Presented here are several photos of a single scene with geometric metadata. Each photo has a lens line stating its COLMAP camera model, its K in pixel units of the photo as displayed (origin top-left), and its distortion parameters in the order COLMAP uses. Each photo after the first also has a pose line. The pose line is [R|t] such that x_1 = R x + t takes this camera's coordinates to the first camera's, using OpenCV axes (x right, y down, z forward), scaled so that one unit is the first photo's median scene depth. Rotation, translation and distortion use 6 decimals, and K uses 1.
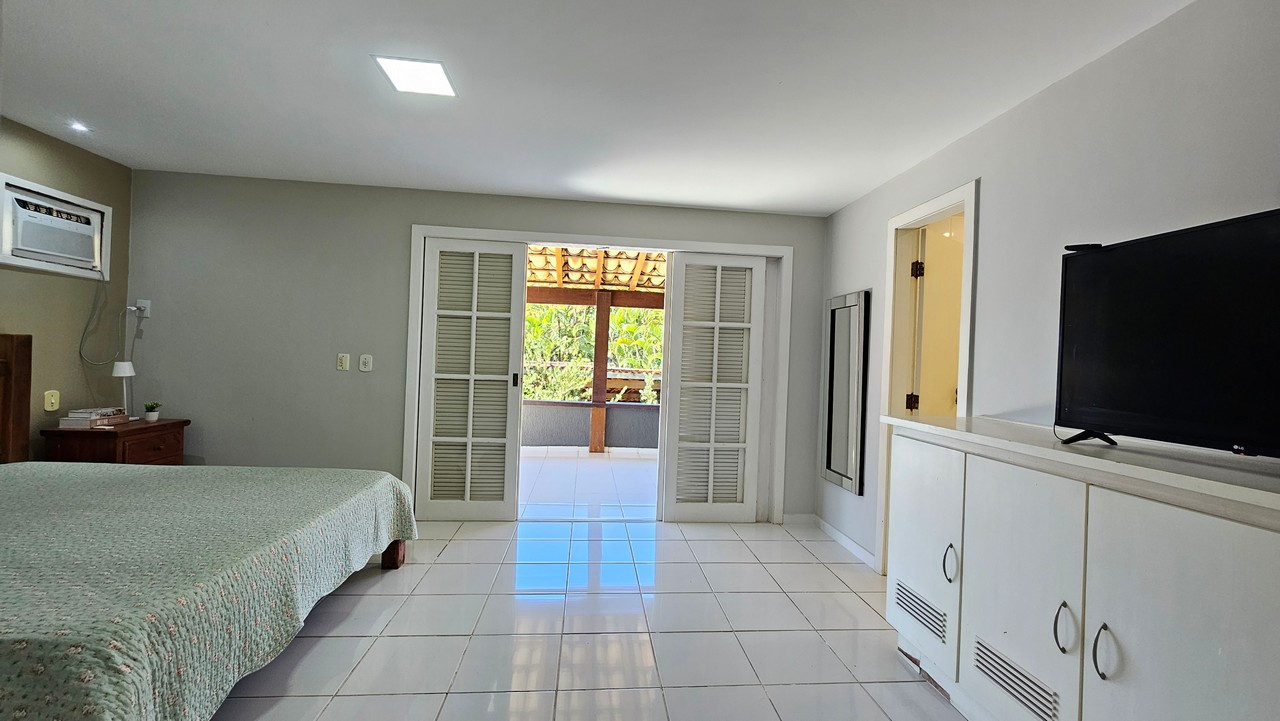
lens RADIAL K [[520.8, 0, 639.0], [0, 520.8, 357.0], [0, 0, 1]] dist [0.000230, 0.000946]
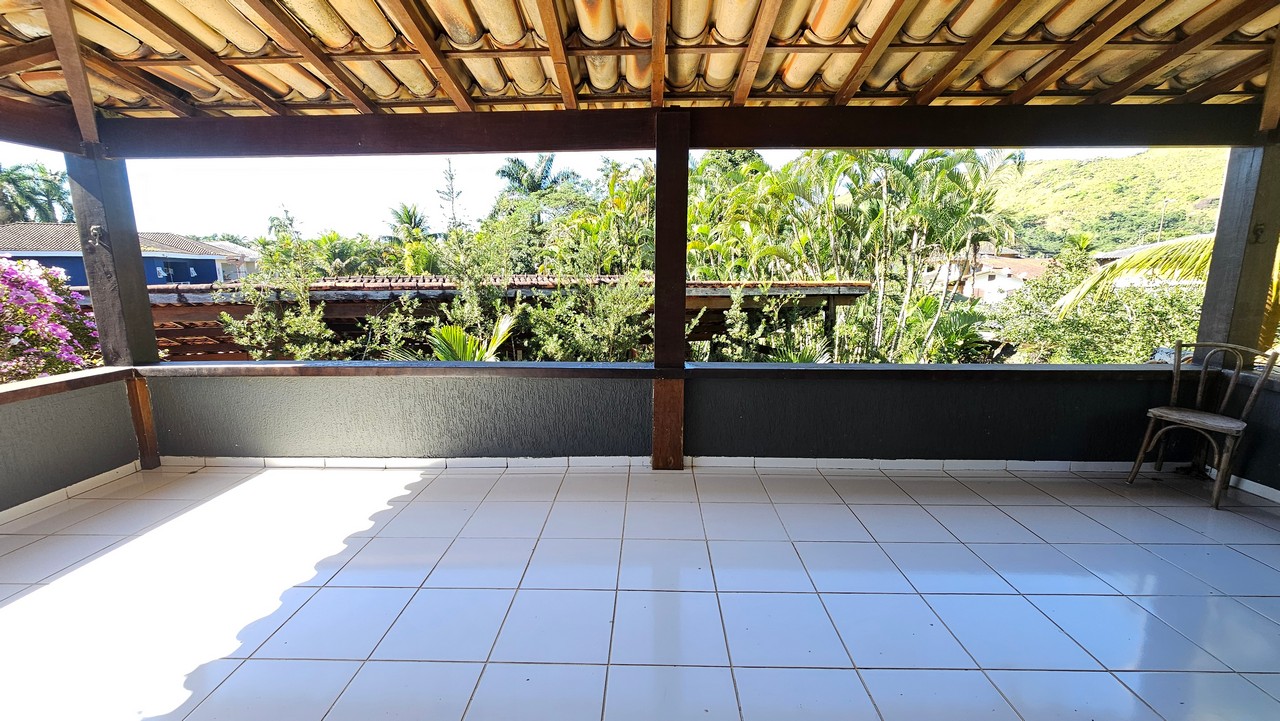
lens RADIAL K [[520.8, 0, 639.0], [0, 520.8, 357.0], [0, 0, 1]] dist [0.000230, 0.000946]
pose [[0.990911, -0.022462, -0.132633, -0.023736], [0.044858, 0.984702, 0.168373, -0.000363], [0.126822, -0.172793, 0.976759, 0.307005]]
